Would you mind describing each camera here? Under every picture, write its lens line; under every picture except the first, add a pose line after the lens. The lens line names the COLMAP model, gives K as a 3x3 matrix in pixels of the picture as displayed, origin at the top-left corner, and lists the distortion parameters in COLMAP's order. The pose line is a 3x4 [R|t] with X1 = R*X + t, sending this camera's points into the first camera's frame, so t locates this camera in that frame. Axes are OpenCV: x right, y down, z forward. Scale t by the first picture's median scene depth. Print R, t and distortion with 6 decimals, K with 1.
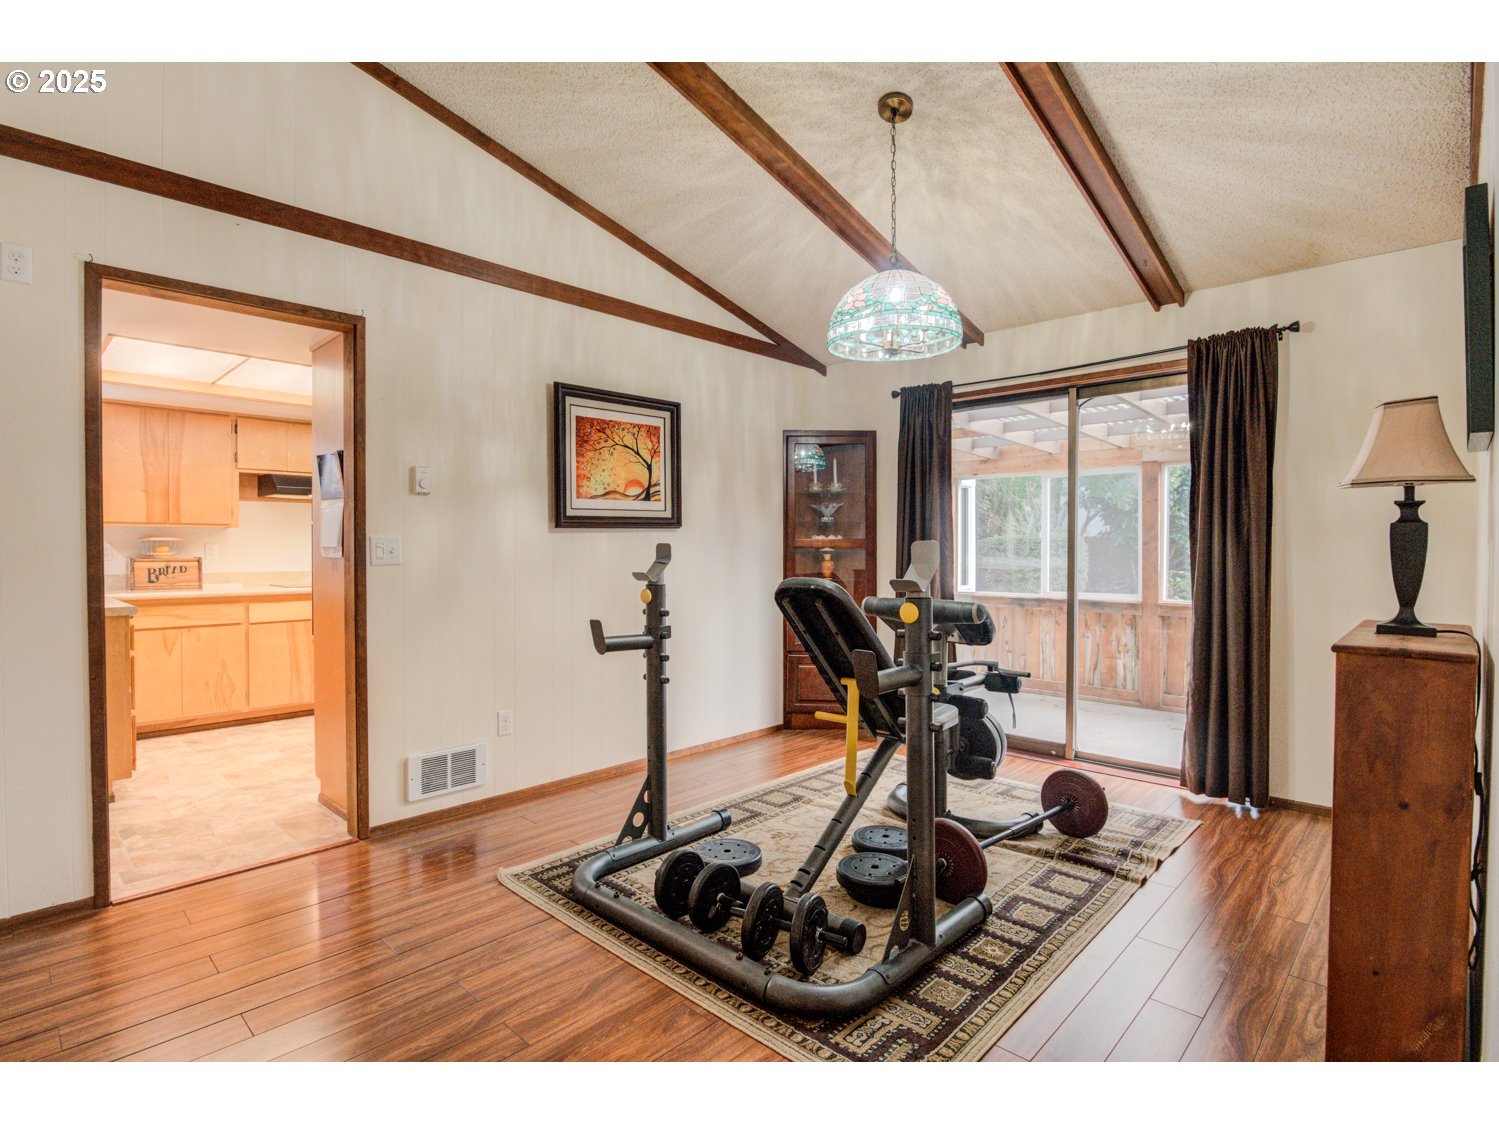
lens RADIAL K [[768.0, 0, 738.3], [0, 768.0, 553.3], [0, 0, 1]] dist [-0.007781, -0.001185]
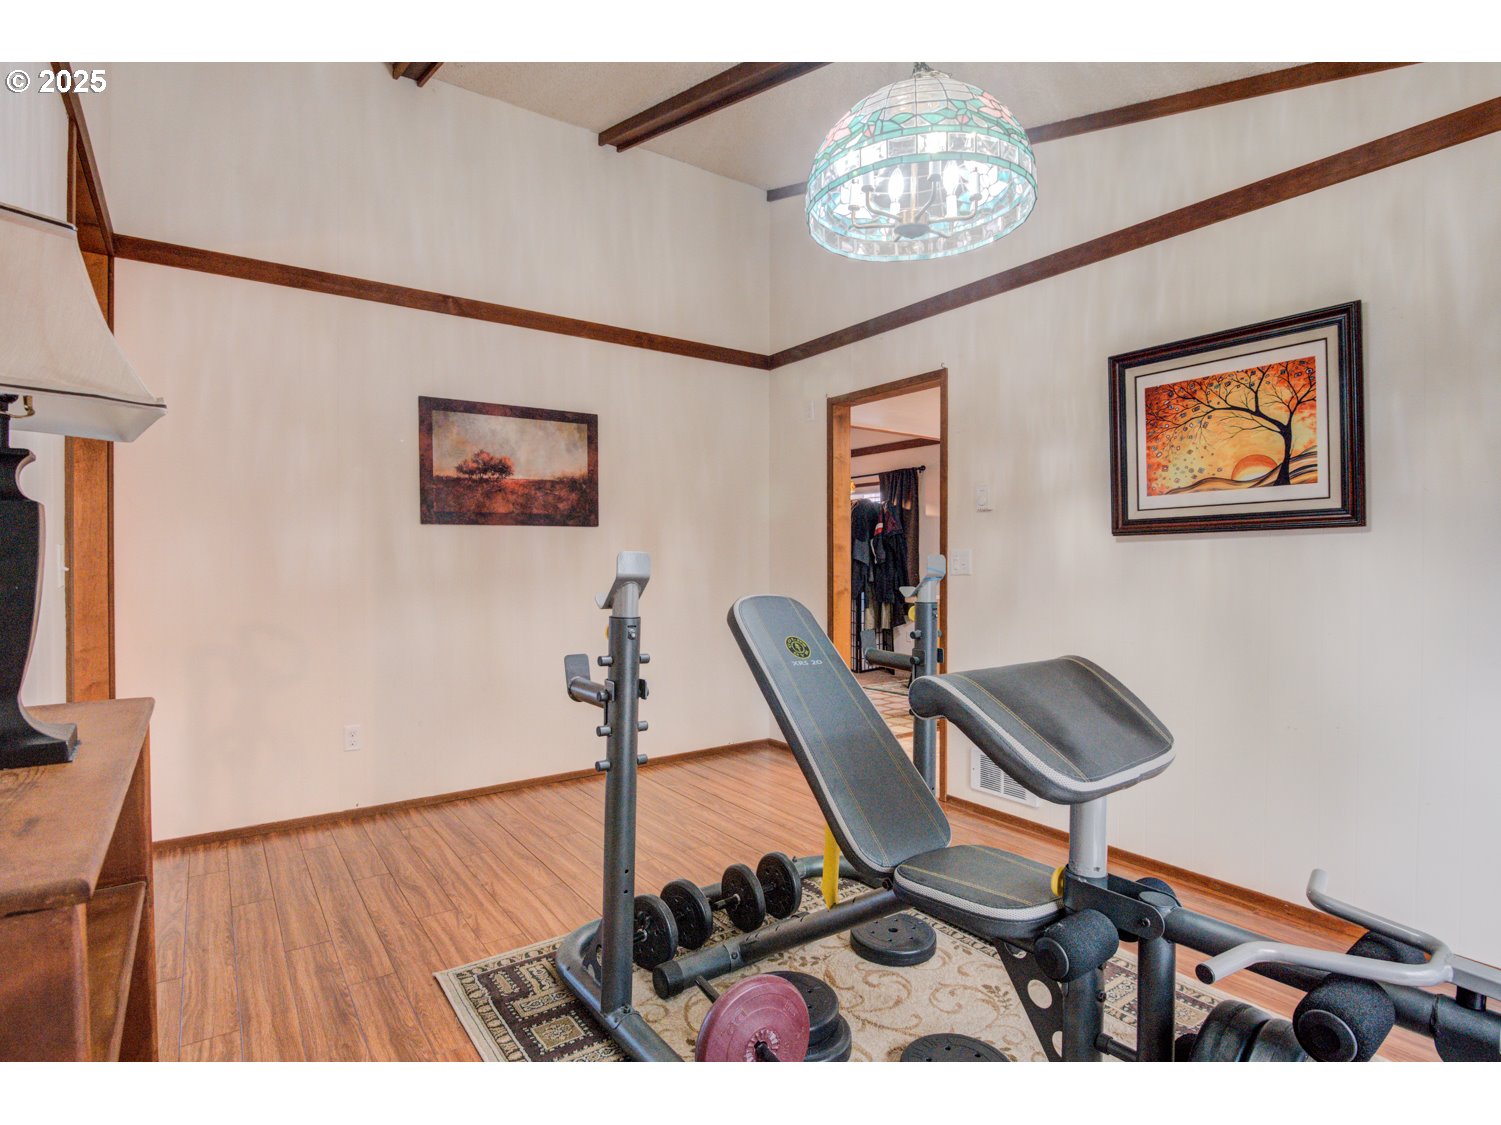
lens RADIAL K [[769.1, 0, 747.6], [0, 769.1, 559.5], [0, 0, 1]] dist [-0.007781, -0.001185]
pose [[-0.195571, -0.000572, -0.980689, 0.597173], [-0.013180, 0.999911, 0.002046, -0.004141], [0.980601, 0.013326, -0.195561, 0.732894]]
